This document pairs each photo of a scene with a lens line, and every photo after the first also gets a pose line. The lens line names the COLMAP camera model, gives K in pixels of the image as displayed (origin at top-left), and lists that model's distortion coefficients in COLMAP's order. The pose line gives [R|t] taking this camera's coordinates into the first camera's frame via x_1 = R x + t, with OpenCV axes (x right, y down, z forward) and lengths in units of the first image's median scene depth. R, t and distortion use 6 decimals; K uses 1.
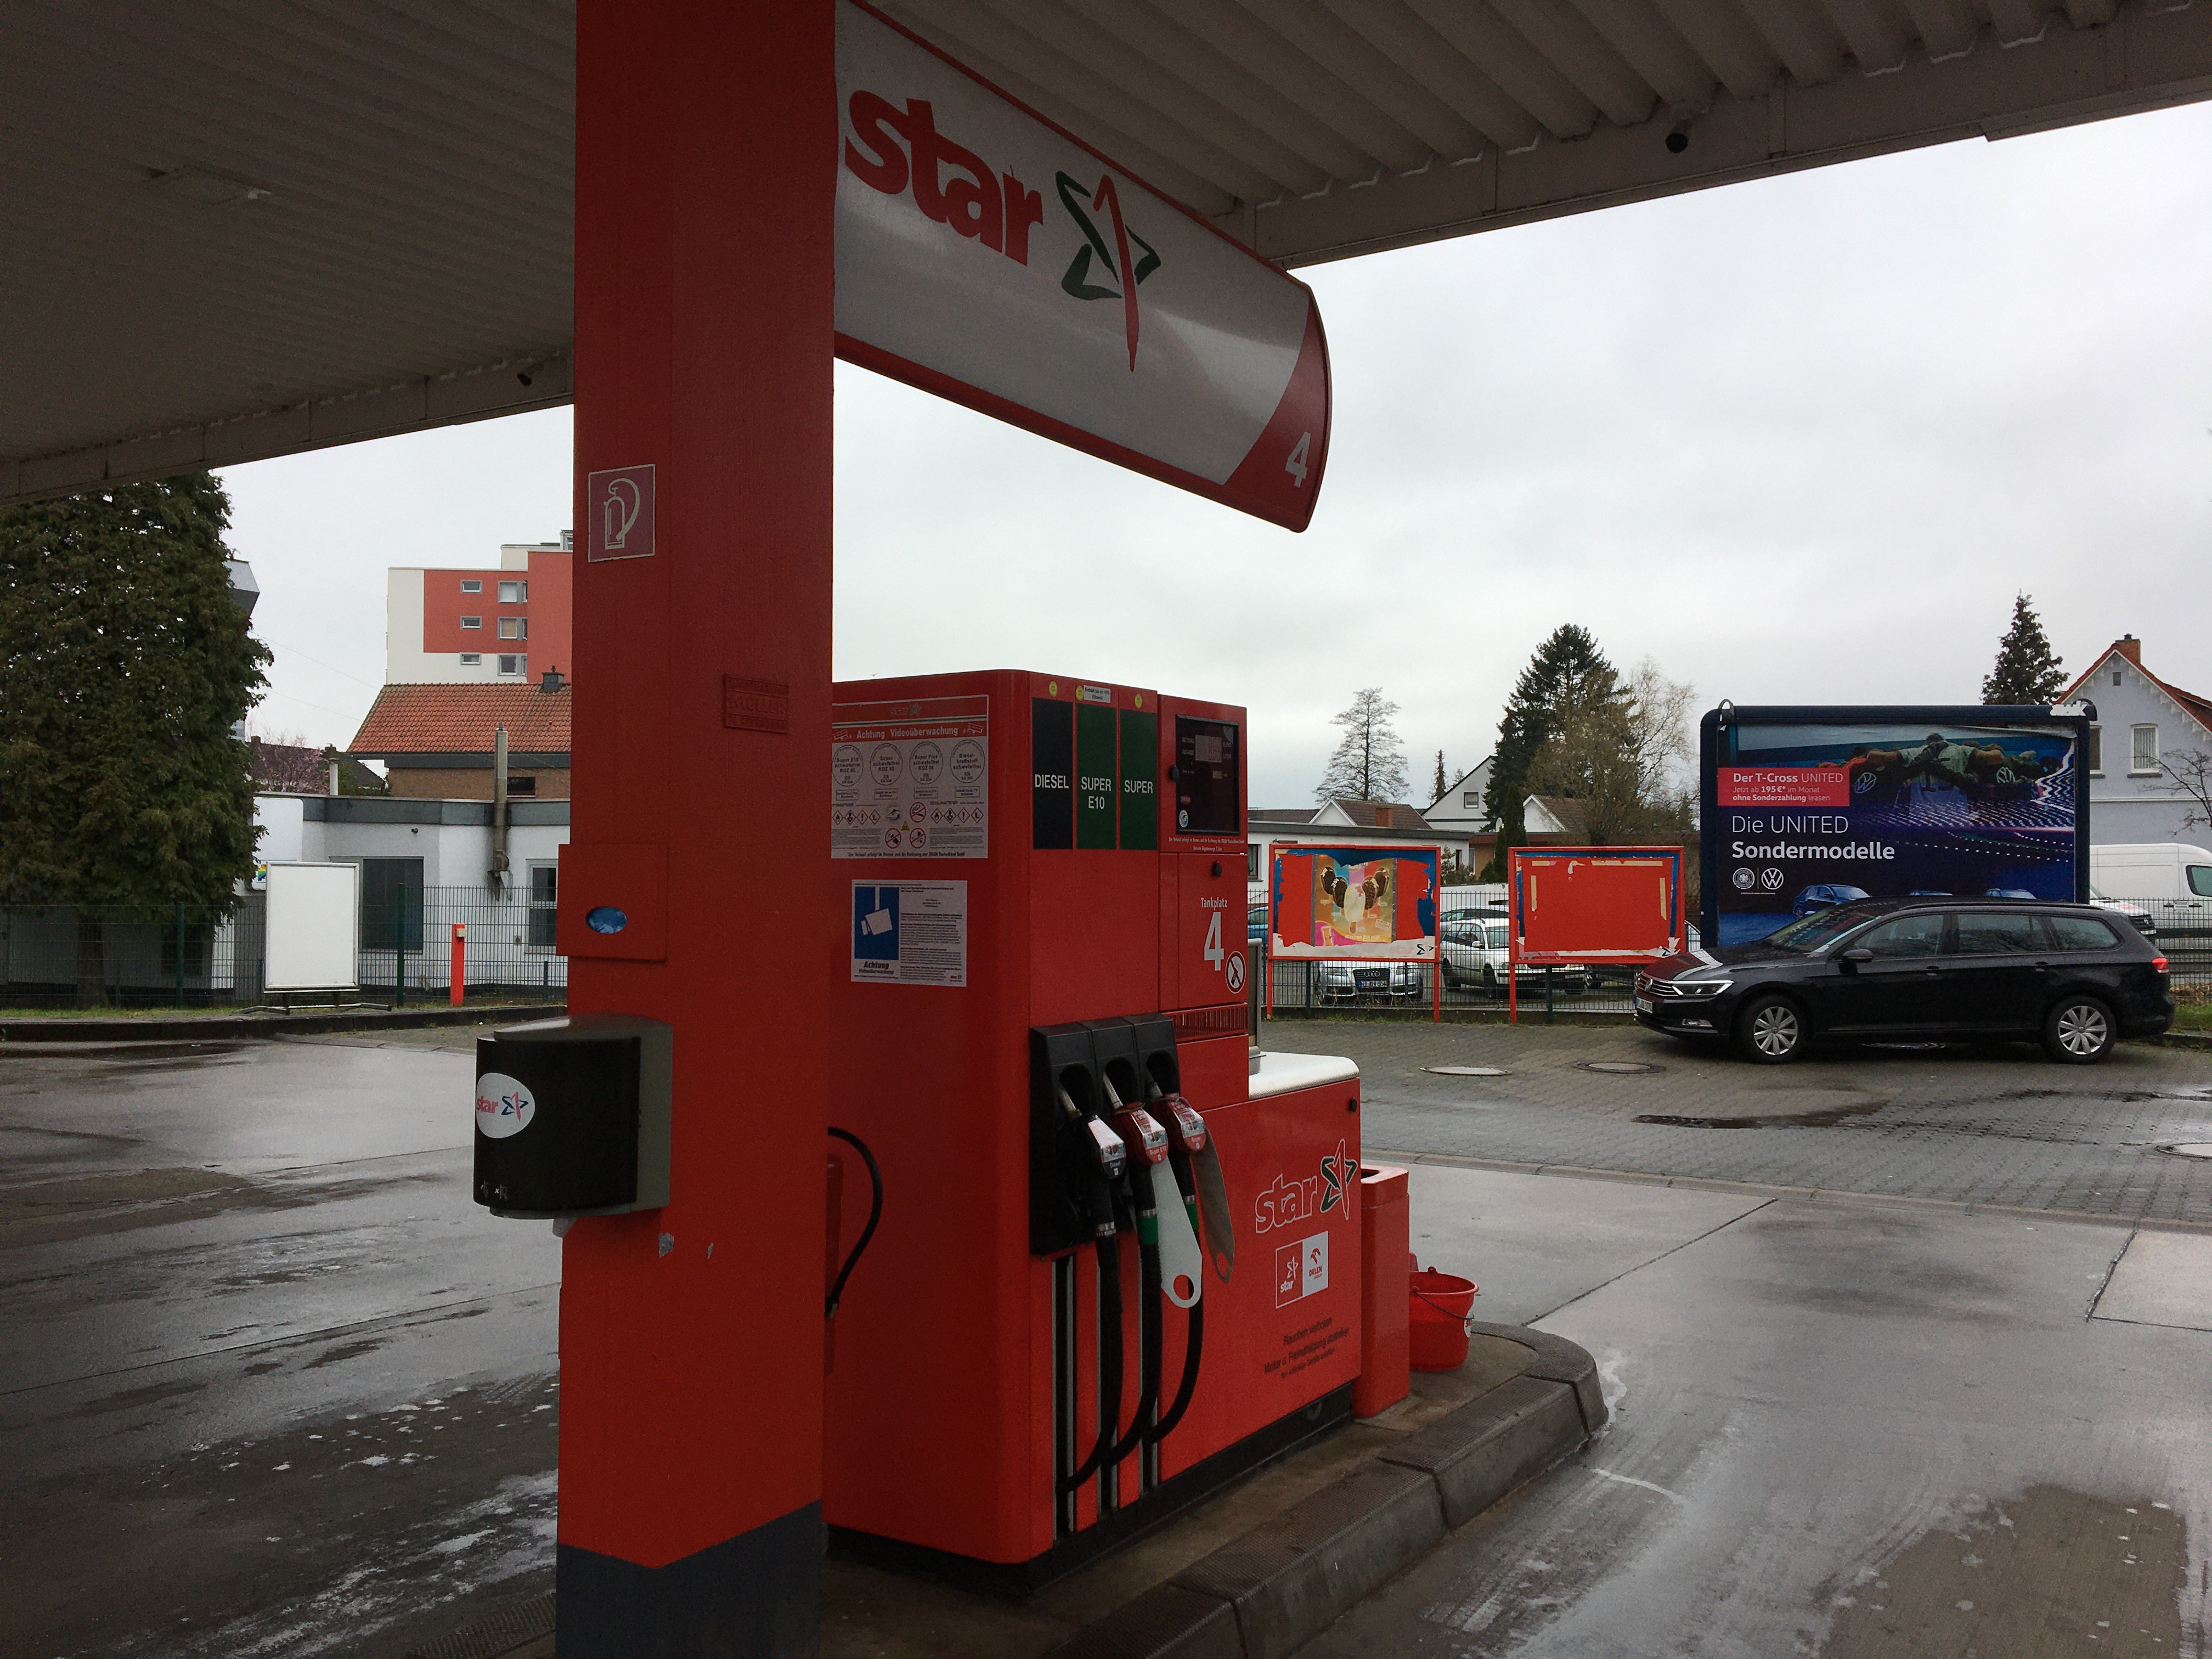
lens RADIAL K [[1855.2, 0, 1105.5], [0, 1855.2, 830.7], [0, 0, 1]] dist [0.027054, -0.002137]
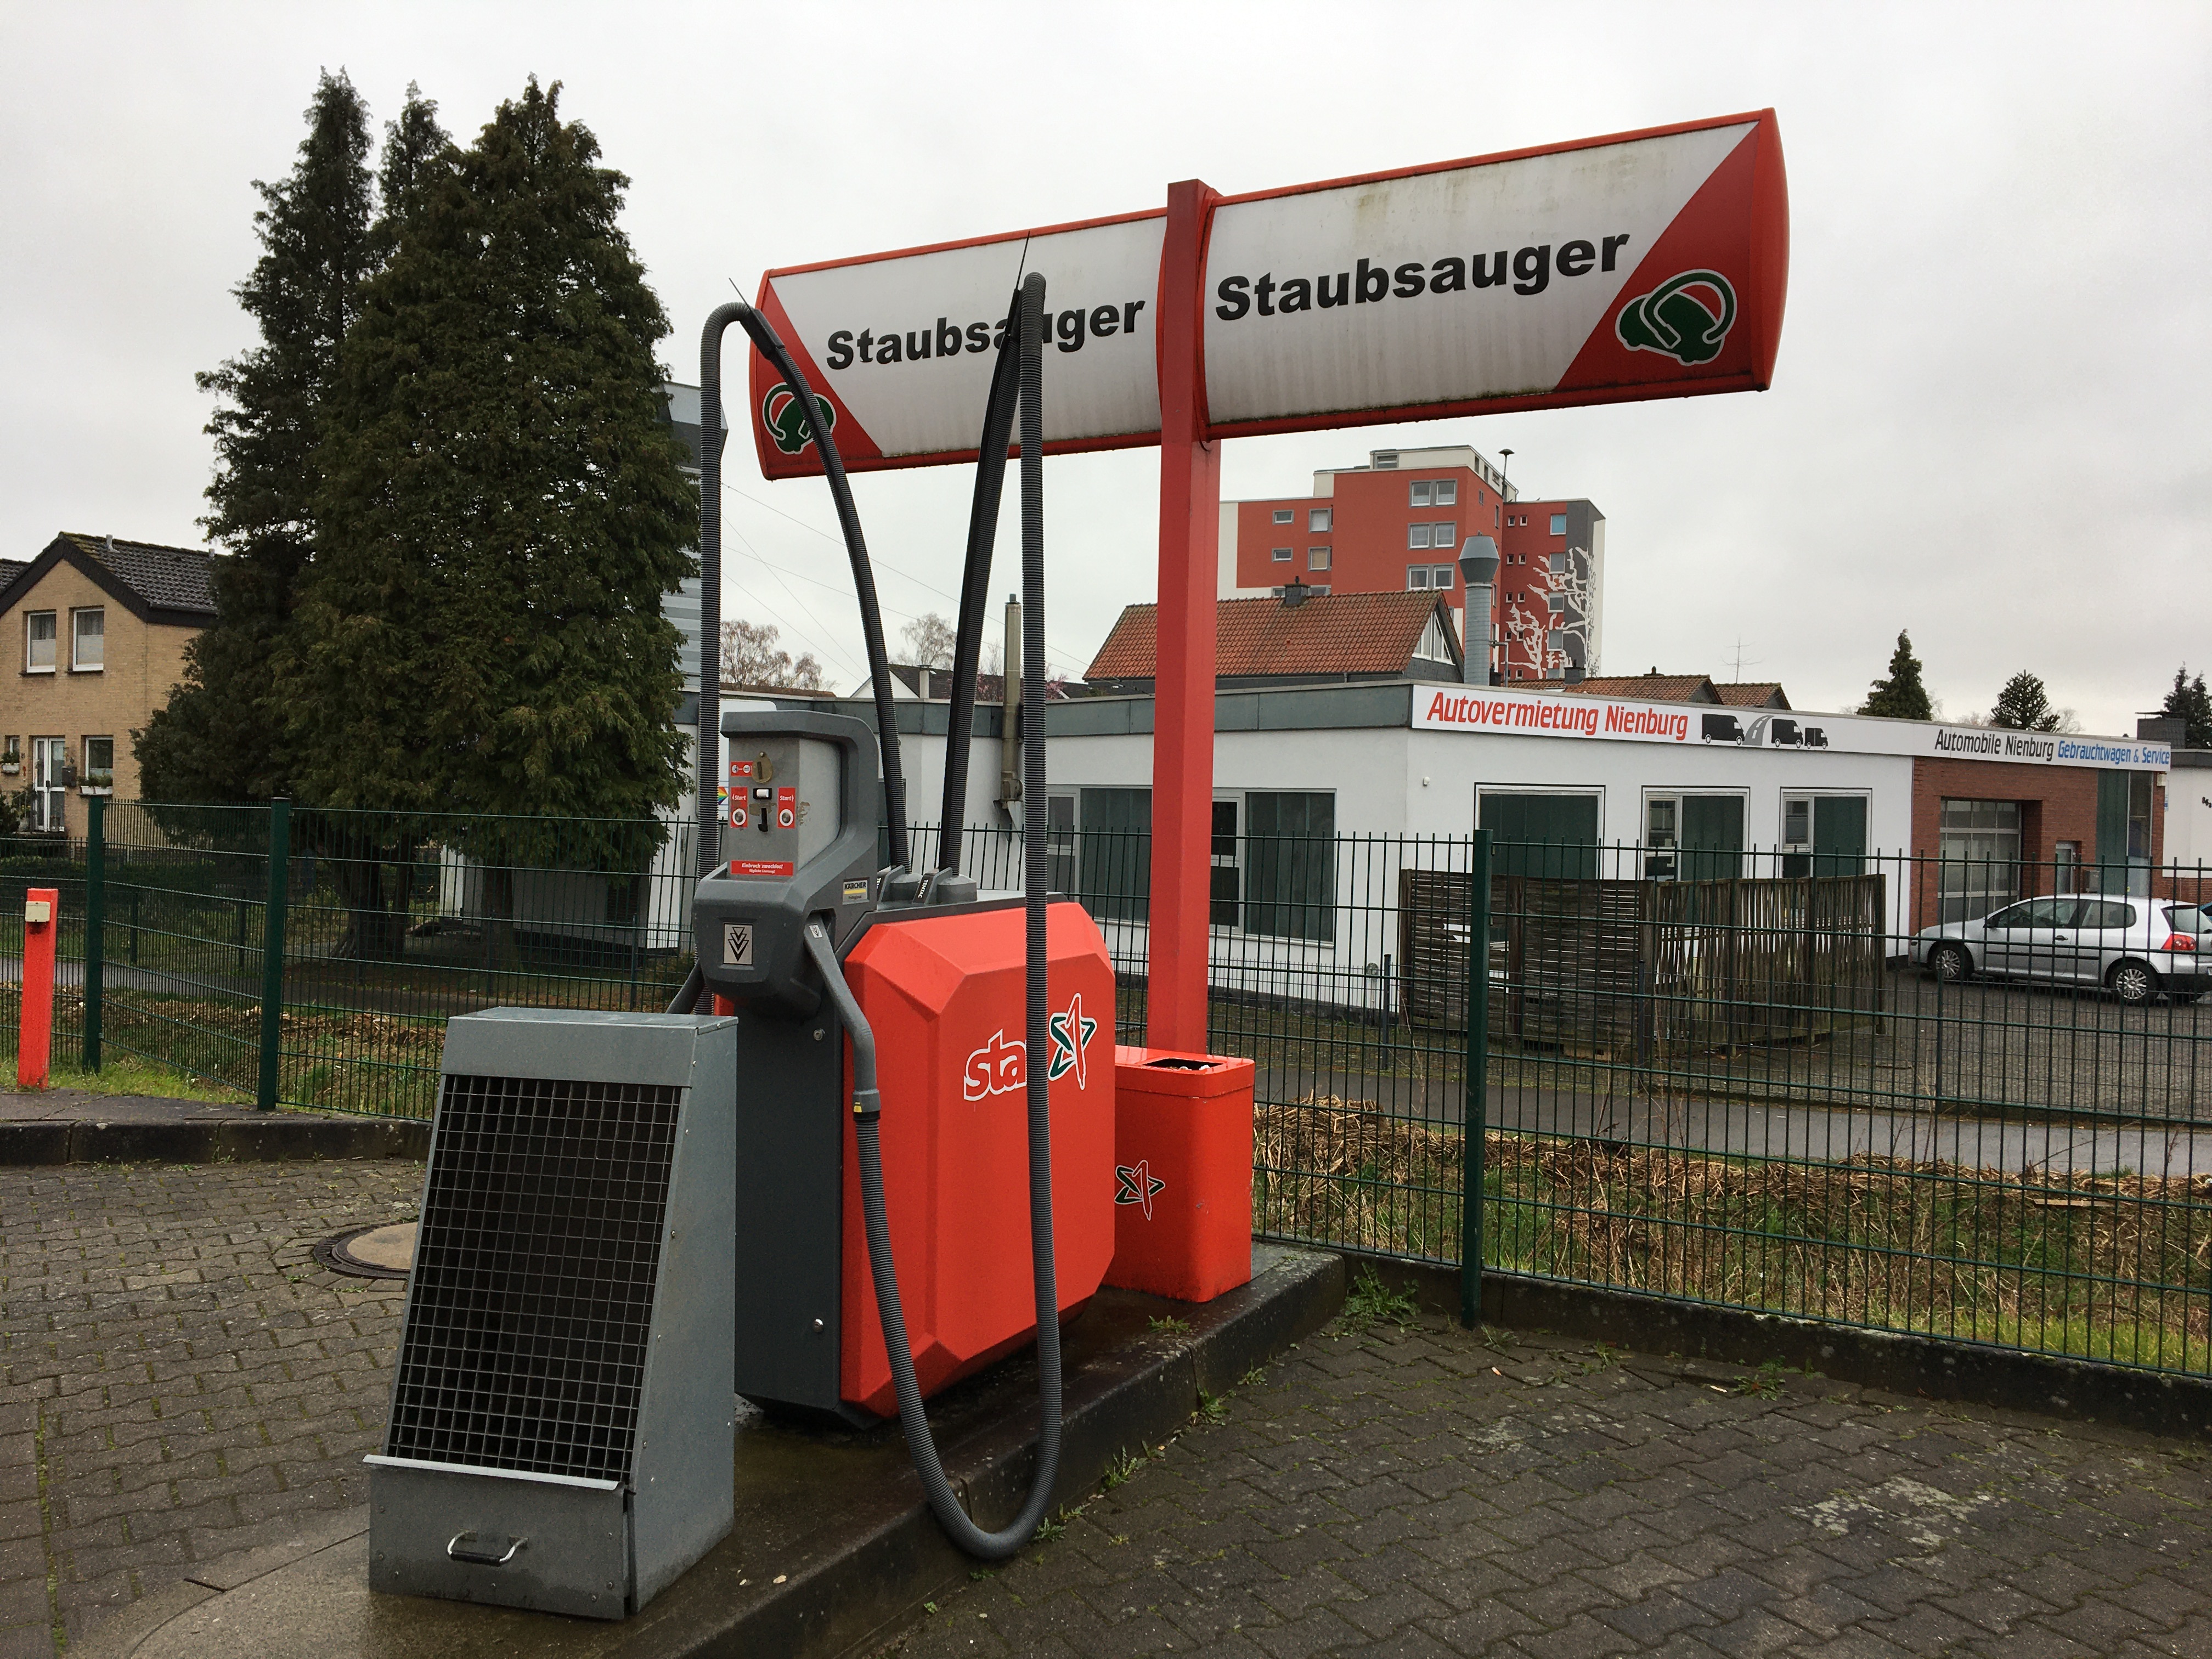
lens RADIAL K [[1855.2, 0, 1108.5], [0, 1855.2, 836.5], [0, 0, 1]] dist [0.027054, -0.002137]
pose [[0.896778, 0.022927, -0.441887, 0.029695], [-0.009232, 0.999409, 0.033118, 0.013279], [0.442385, -0.025620, 0.896459, 0.436638]]
